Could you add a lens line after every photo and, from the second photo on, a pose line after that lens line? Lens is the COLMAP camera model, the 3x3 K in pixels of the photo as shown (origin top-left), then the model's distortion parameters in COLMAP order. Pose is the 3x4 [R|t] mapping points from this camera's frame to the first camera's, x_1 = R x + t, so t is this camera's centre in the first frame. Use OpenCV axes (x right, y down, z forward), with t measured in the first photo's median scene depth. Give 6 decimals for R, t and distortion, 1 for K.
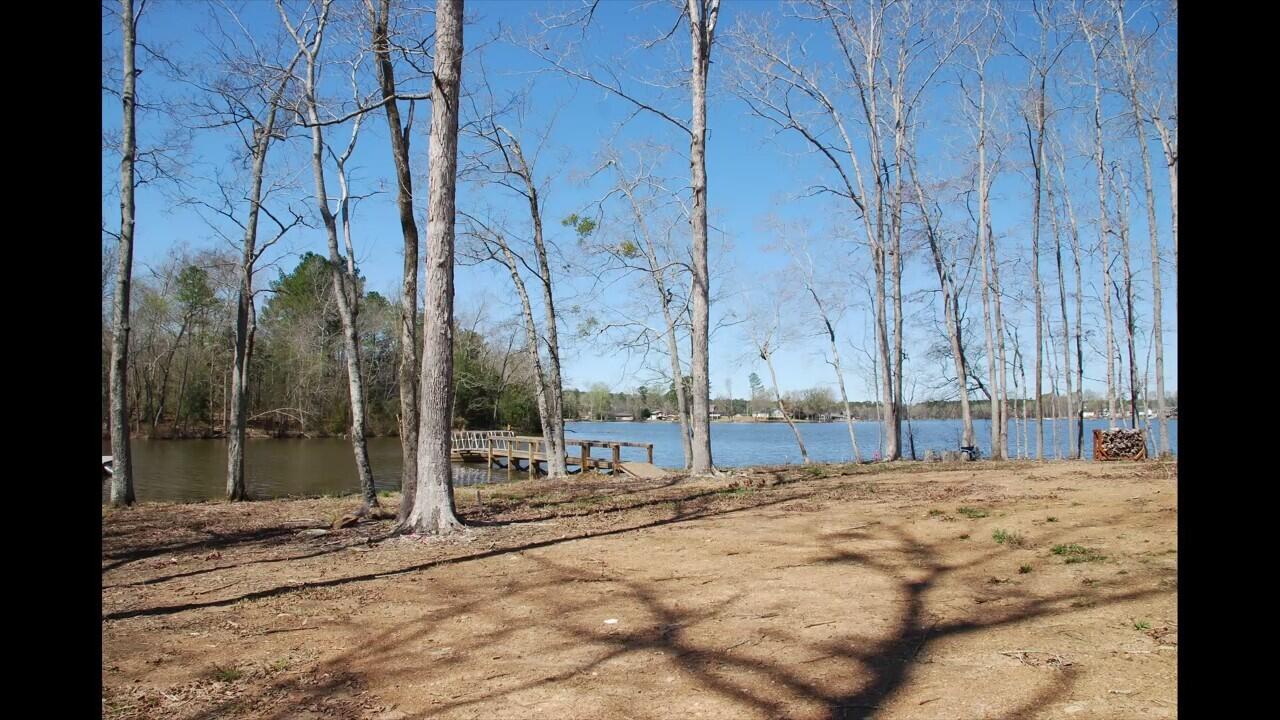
lens RADIAL K [[825.3, 0, 634.0], [0, 825.3, 361.8], [0, 0, 1]] dist [-0.171116, 0.110859]
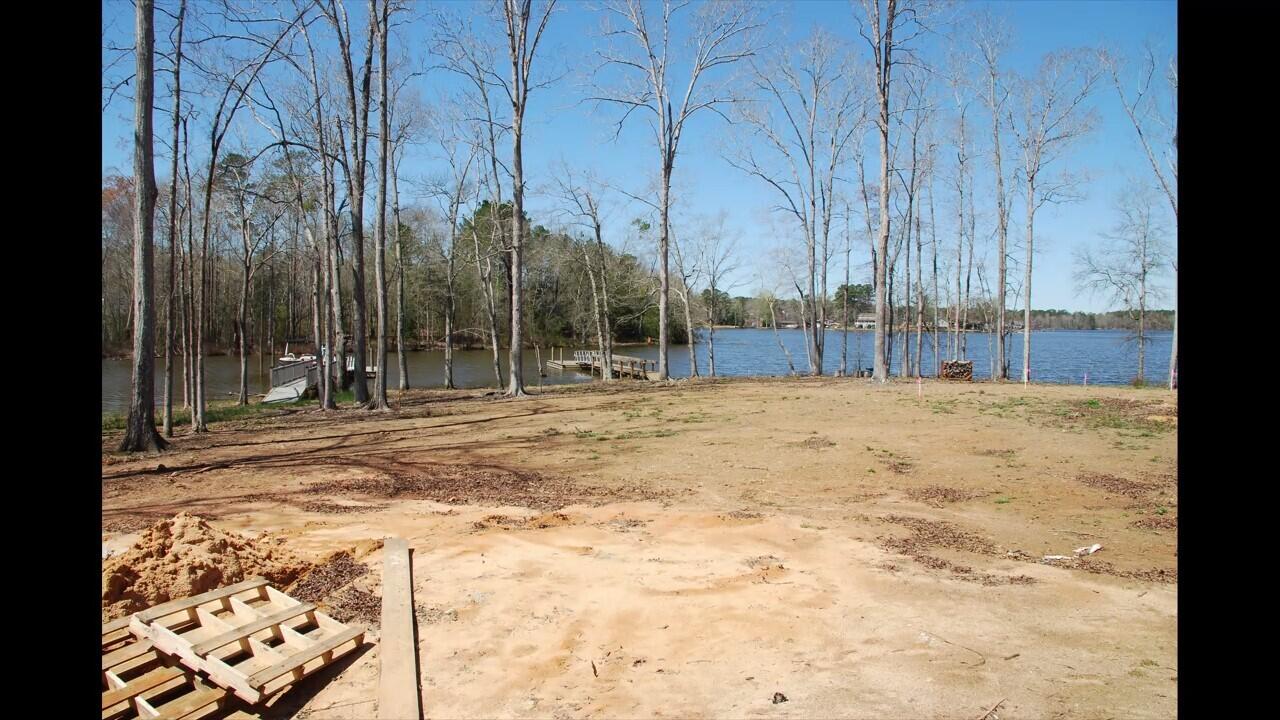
lens RADIAL K [[825.3, 0, 634.0], [0, 825.3, 361.8], [0, 0, 1]] dist [-0.171116, 0.110859]
pose [[0.977194, 0.013764, -0.211902, 0.185198], [0.010681, 0.993448, 0.113785, -0.058935], [0.212079, -0.113454, 0.970644, -0.422399]]
